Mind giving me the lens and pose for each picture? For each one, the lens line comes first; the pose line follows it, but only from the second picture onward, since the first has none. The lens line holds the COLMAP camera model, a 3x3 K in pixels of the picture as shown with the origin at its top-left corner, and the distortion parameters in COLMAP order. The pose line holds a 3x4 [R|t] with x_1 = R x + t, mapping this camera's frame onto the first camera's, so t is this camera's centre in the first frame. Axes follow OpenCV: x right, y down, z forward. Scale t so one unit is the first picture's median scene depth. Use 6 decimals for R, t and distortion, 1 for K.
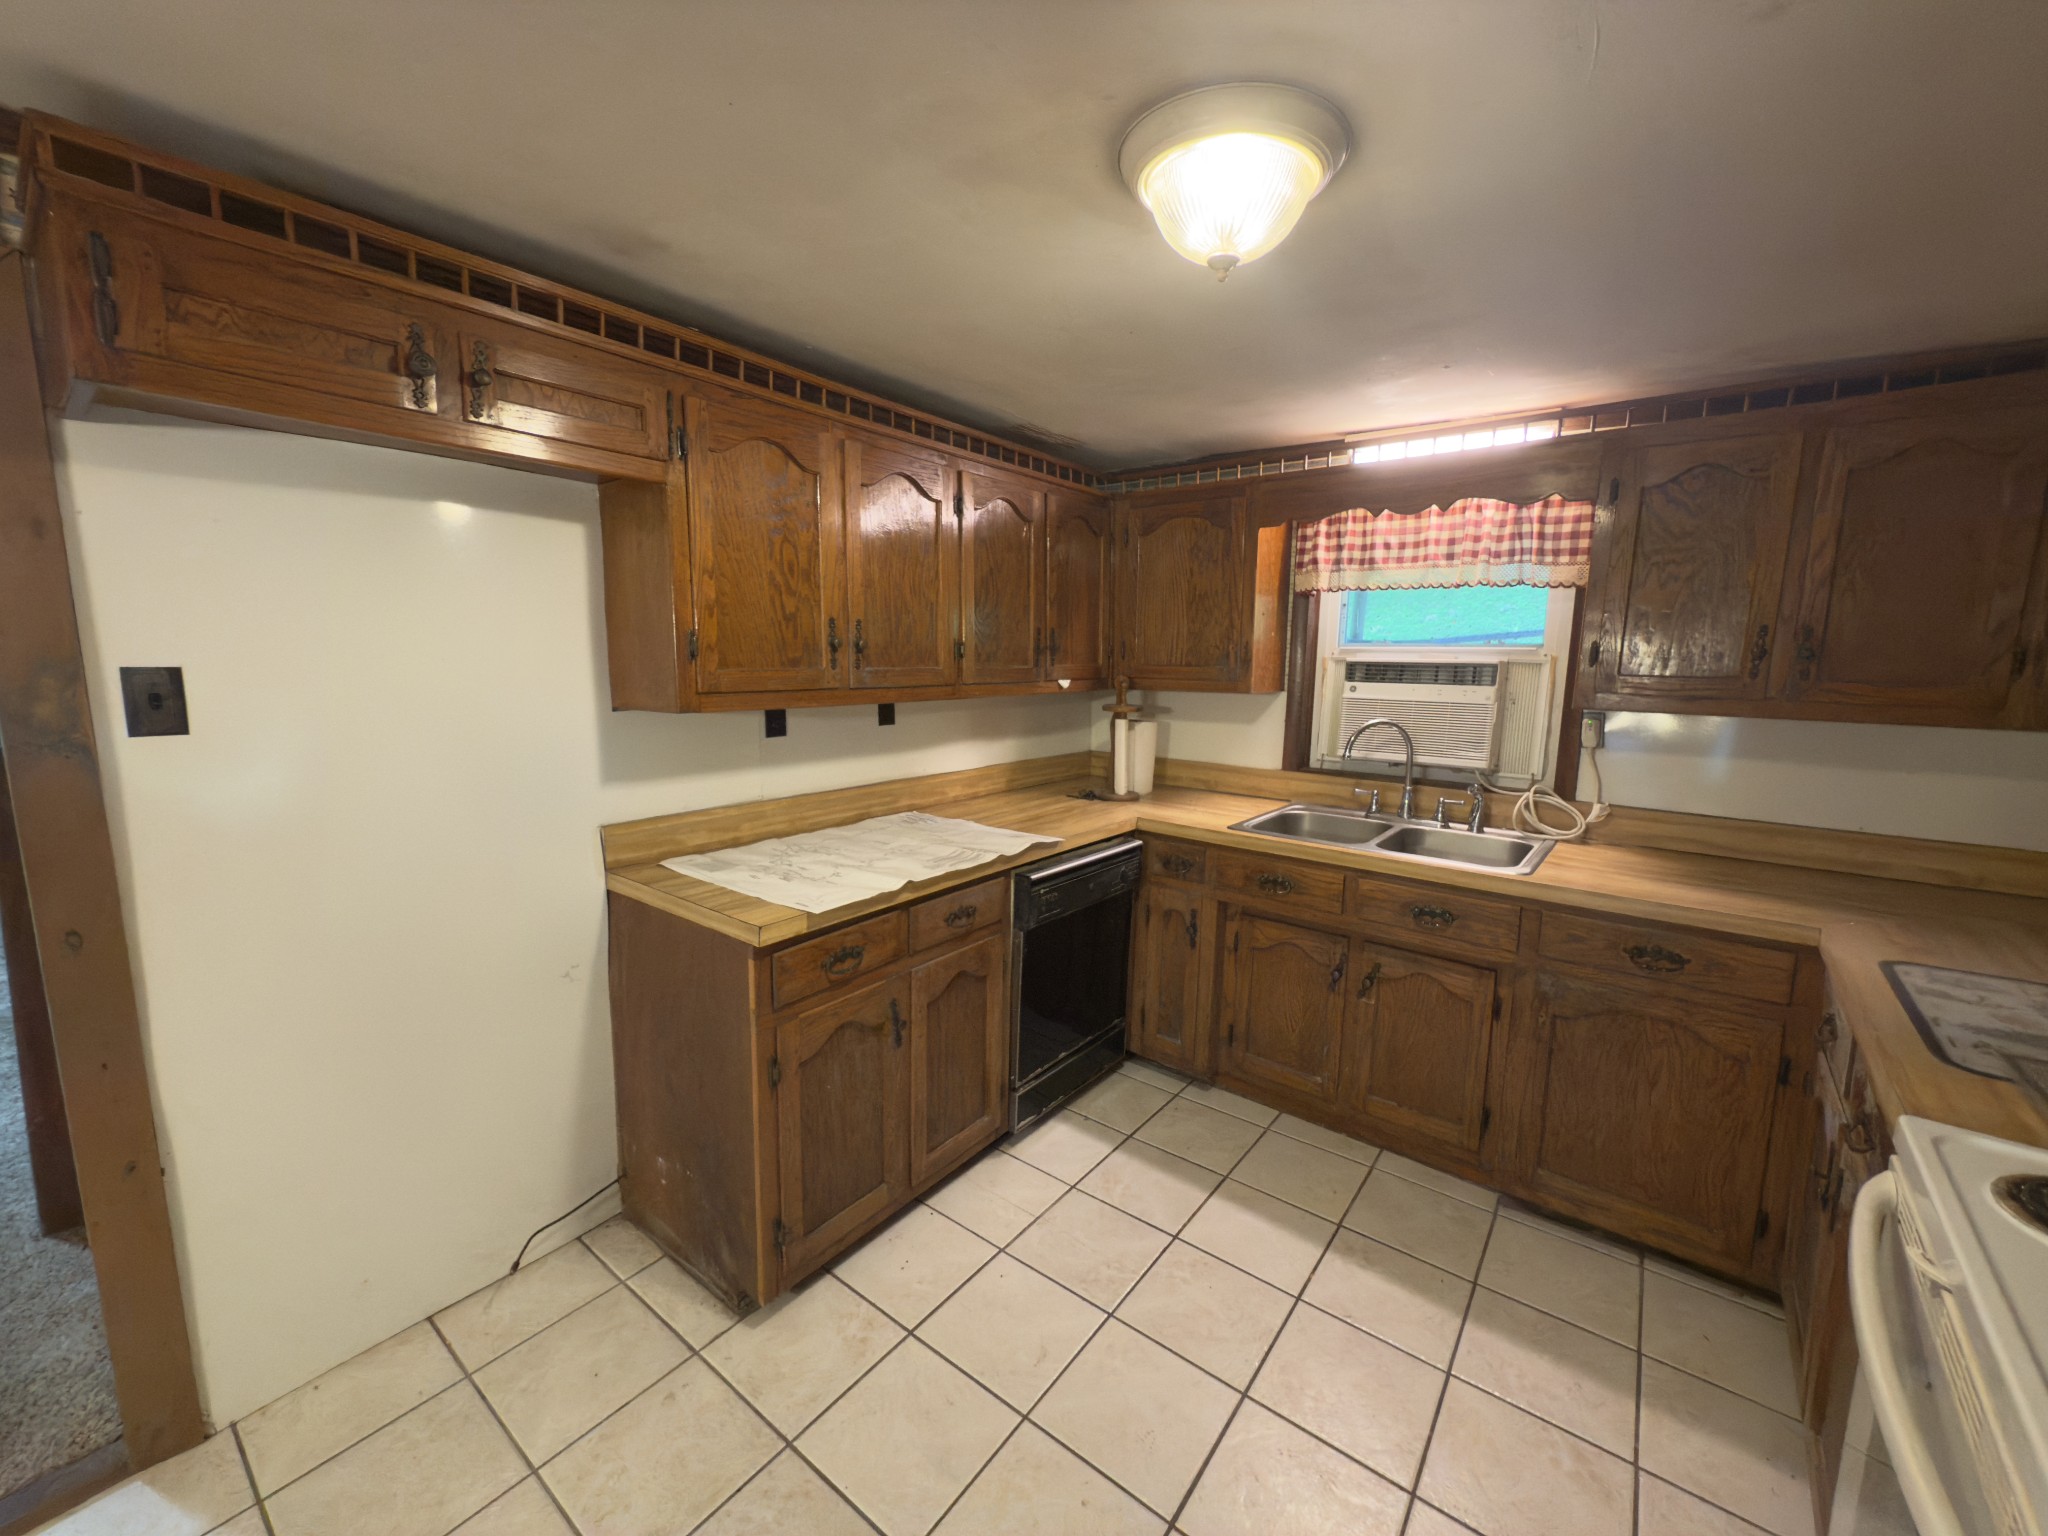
lens RADIAL K [[828.6, 0, 1024.0], [0, 828.6, 768.0], [0, 0, 1]] dist [-0.000475, 0.000094]
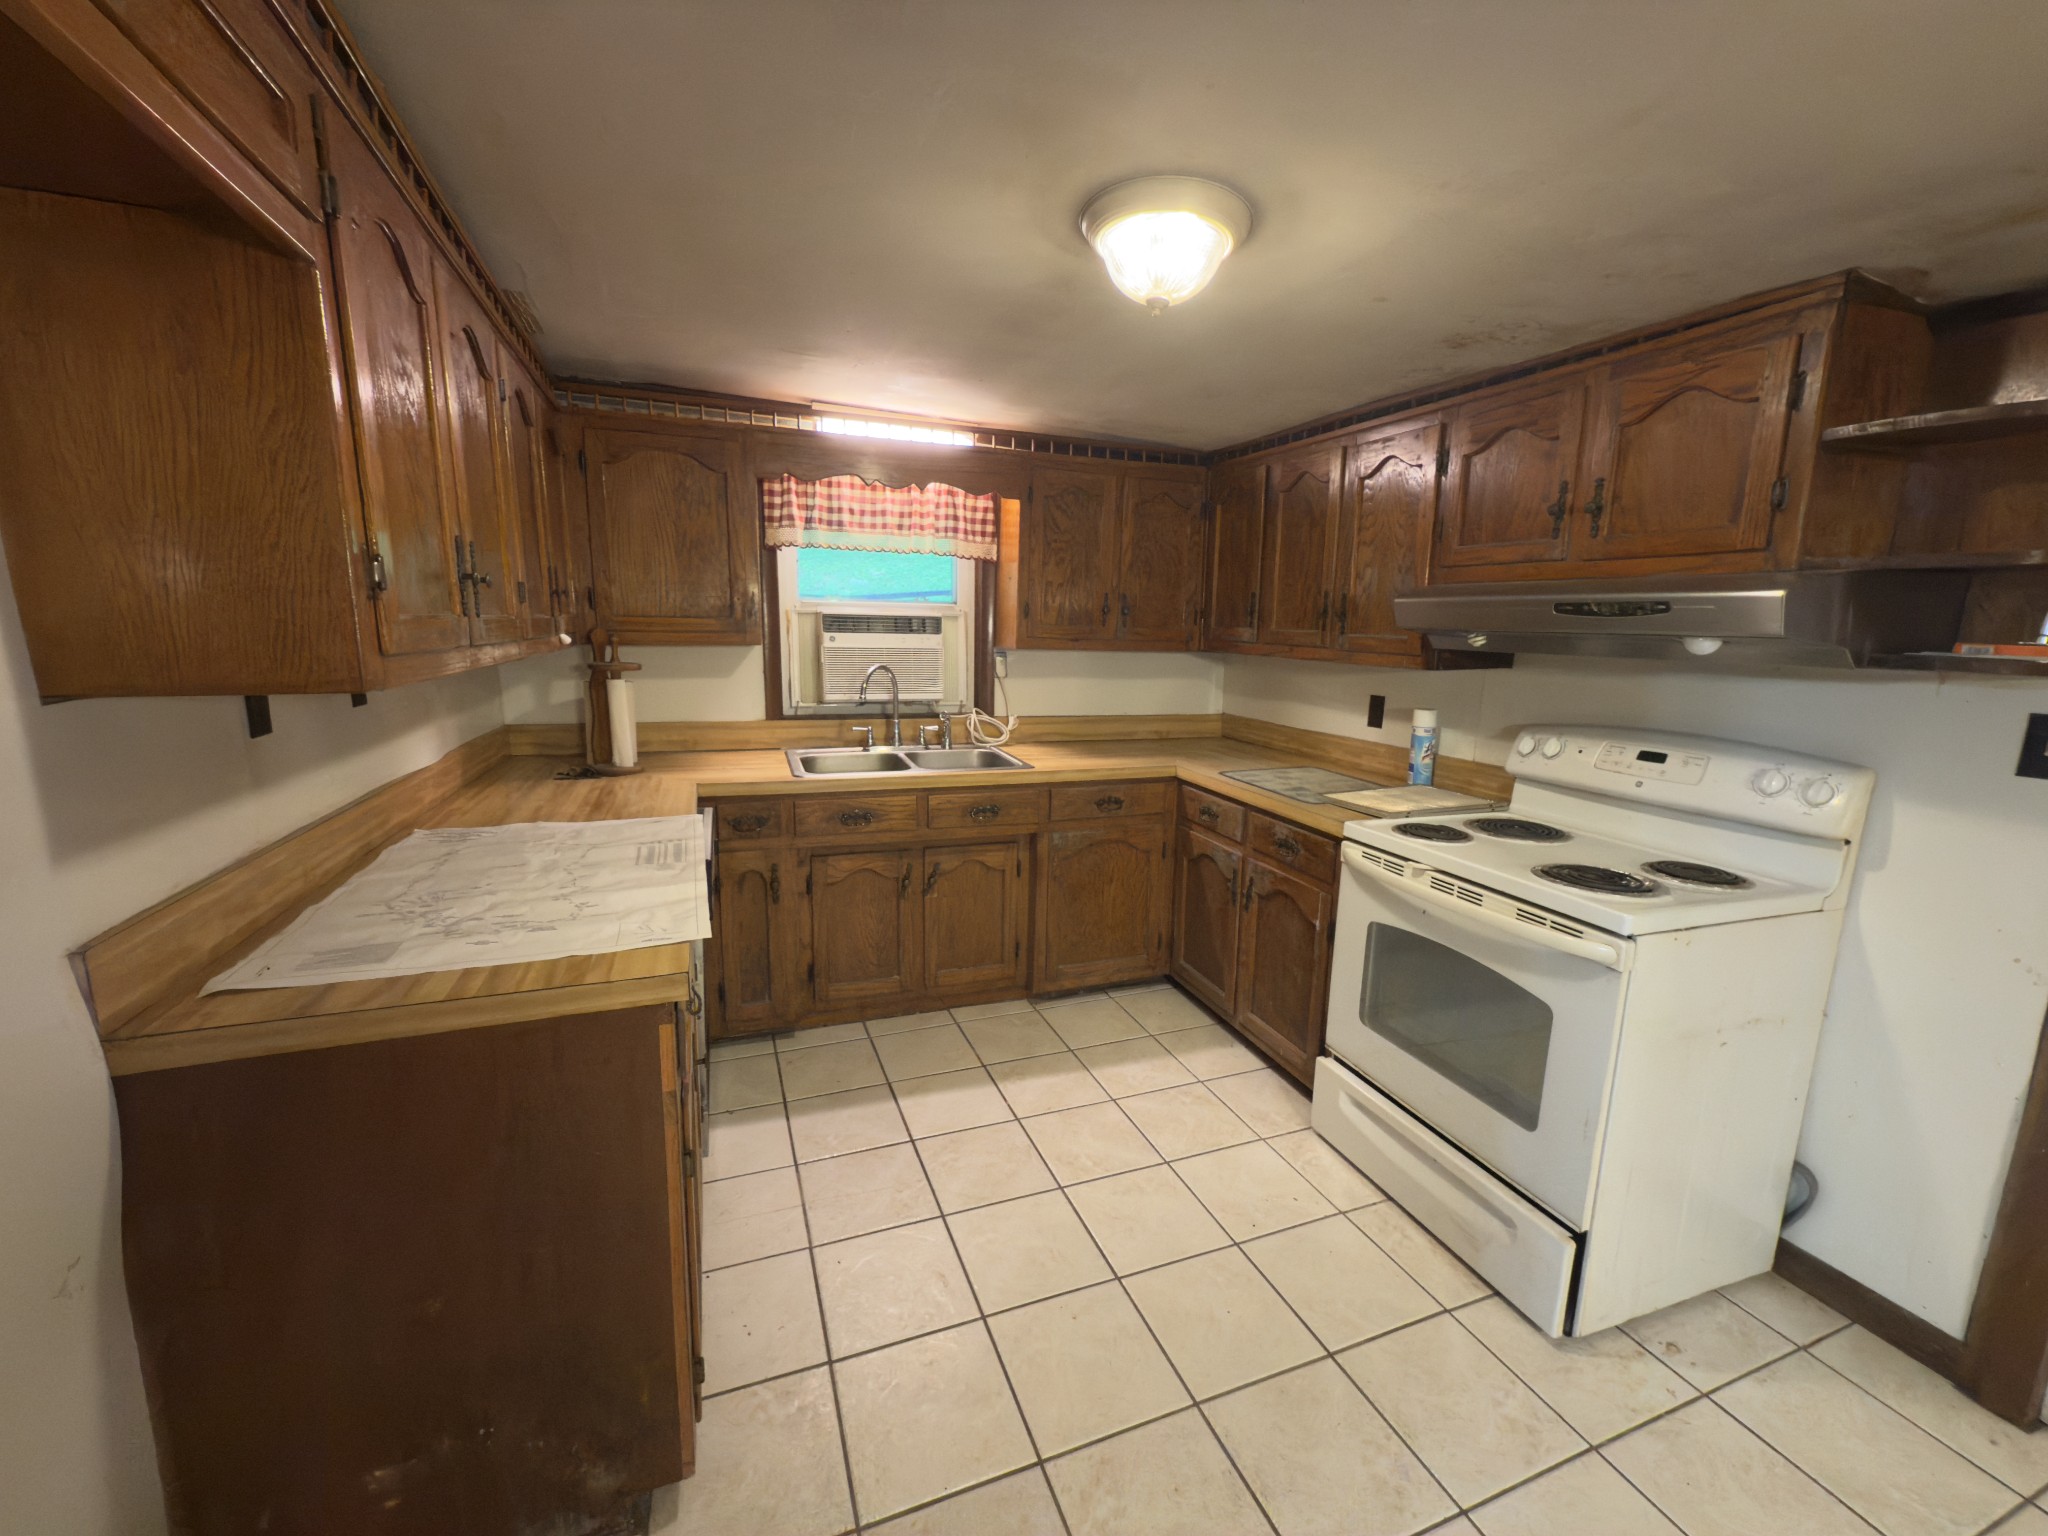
lens RADIAL K [[828.6, 0, 1024.0], [0, 828.6, 768.0], [0, 0, 1]] dist [-0.000475, 0.000094]
pose [[0.506065, -0.148282, 0.849653, -0.492097], [0.104687, 0.988387, 0.110141, -0.022012], [-0.856118, 0.033209, 0.515712, 0.238904]]
